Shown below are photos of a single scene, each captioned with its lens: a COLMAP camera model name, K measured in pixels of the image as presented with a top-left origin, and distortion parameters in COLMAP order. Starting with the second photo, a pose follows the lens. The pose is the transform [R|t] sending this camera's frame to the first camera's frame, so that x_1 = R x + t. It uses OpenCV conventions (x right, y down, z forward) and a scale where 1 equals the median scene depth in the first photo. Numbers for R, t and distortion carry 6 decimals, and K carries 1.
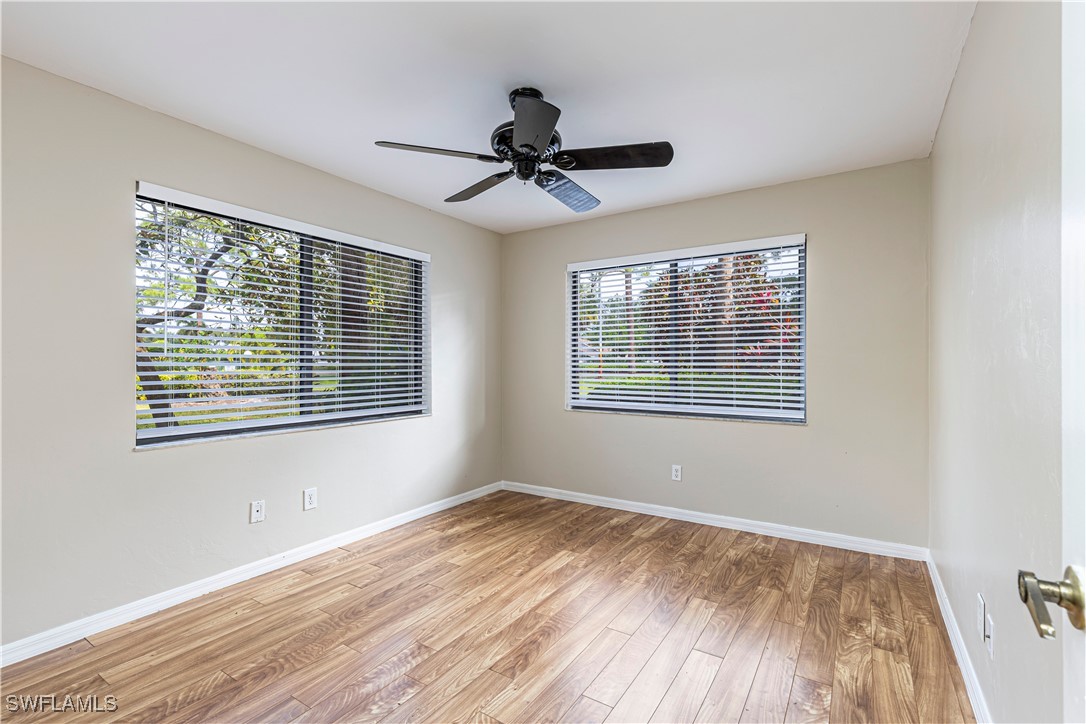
lens RADIAL K [[486.7, 0, 550.7], [0, 486.7, 360.8], [0, 0, 1]] dist [0.004526, 0.000137]
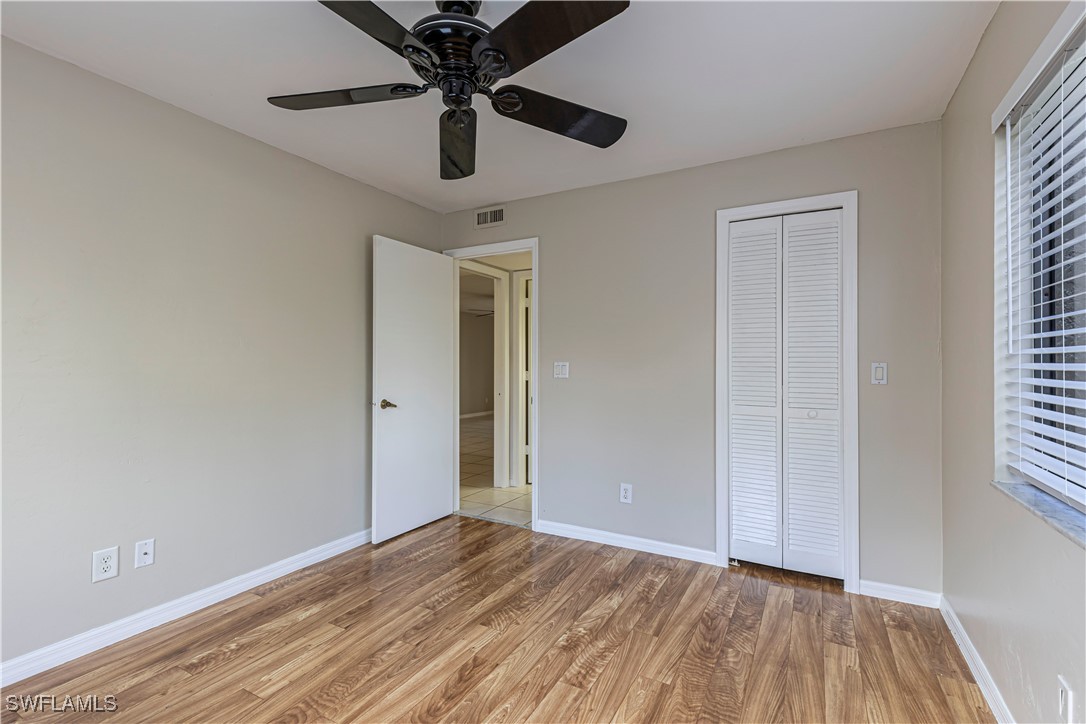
lens RADIAL K [[486.7, 0, 550.7], [0, 486.7, 360.8], [0, 0, 1]] dist [0.004526, 0.000137]
pose [[-0.997438, -0.000031, -0.071535, -0.157569], [0.000558, 0.999966, -0.008218, 0.004015], [0.071533, -0.008237, -0.997404, 1.981159]]
